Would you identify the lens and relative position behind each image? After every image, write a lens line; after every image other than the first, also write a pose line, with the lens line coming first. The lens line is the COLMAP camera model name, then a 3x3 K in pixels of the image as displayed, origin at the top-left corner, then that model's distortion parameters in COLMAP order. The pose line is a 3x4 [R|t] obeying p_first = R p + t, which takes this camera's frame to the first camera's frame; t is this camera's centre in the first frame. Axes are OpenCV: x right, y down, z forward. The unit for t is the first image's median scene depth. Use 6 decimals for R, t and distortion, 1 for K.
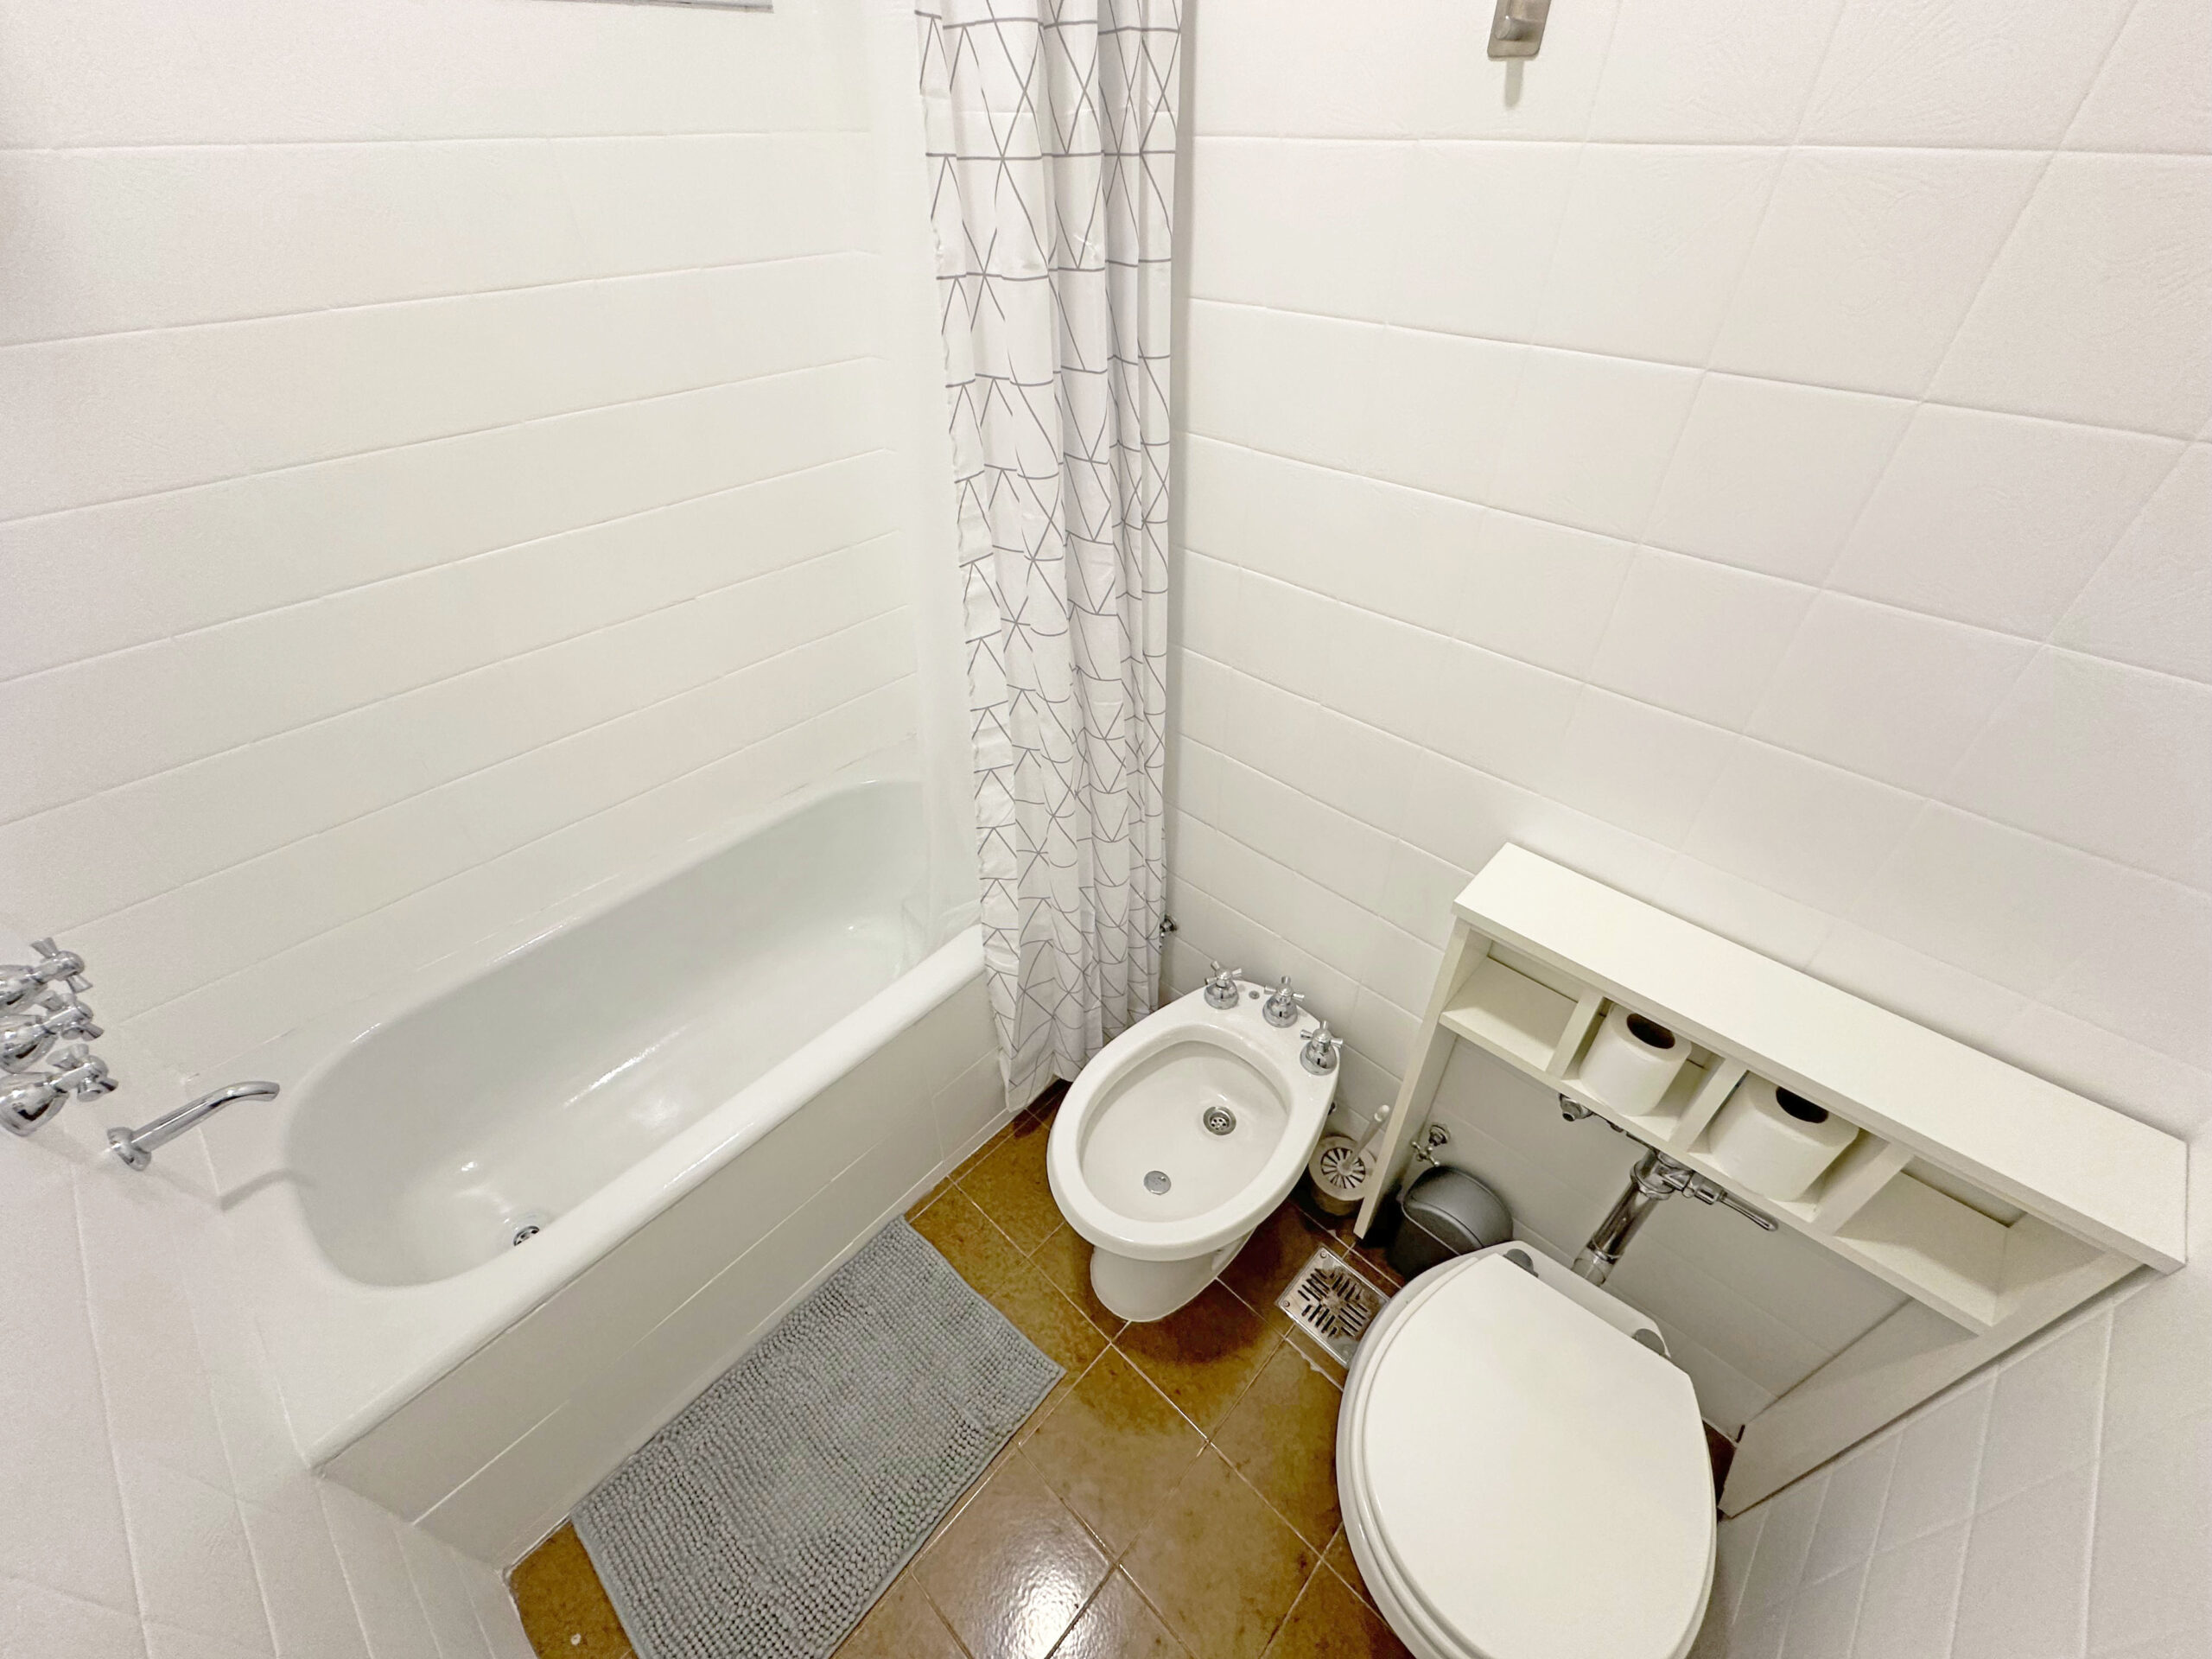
lens RADIAL K [[895.5, 0, 1105.1], [0, 895.5, 827.7], [0, 0, 1]] dist [-0.000752, -0.000061]
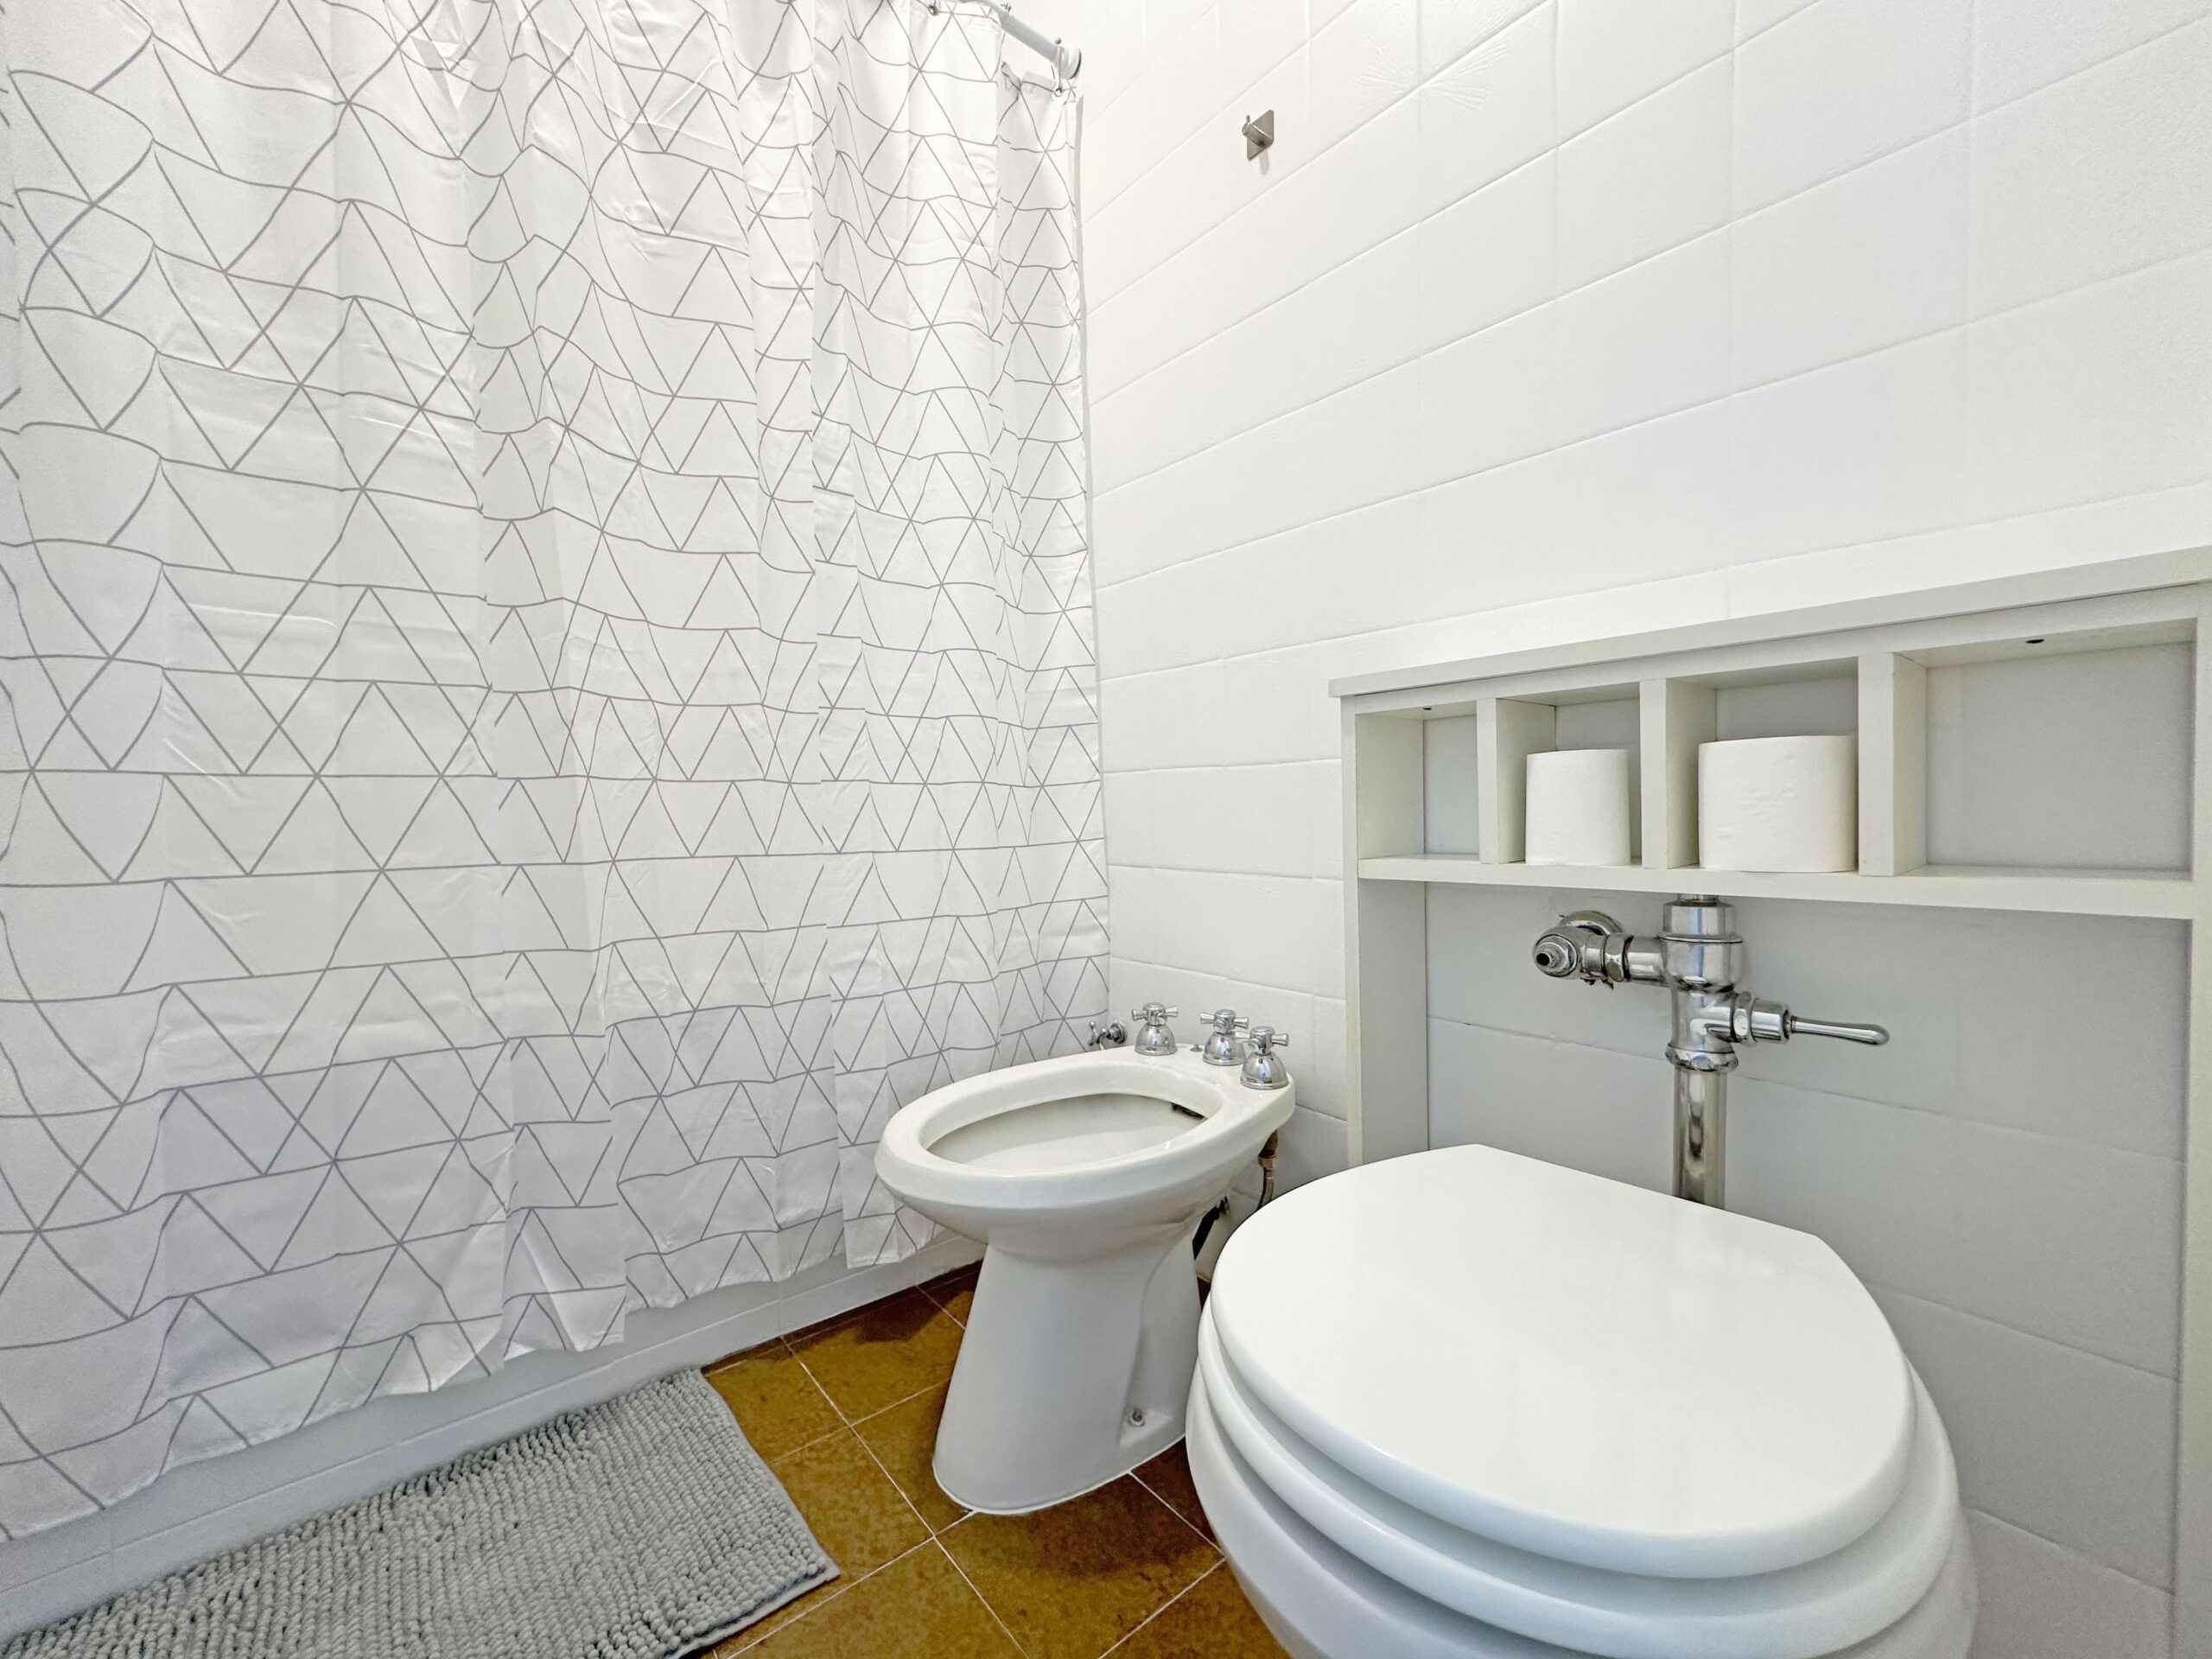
lens RADIAL K [[895.5, 0, 1103.6], [0, 895.5, 825.4], [0, 0, 1]] dist [-0.000752, -0.000061]
pose [[0.991795, -0.005259, -0.127732, 0.195949], [-0.075153, 0.784289, -0.615826, 0.557623], [0.103417, 0.620373, 0.777459, 0.249207]]
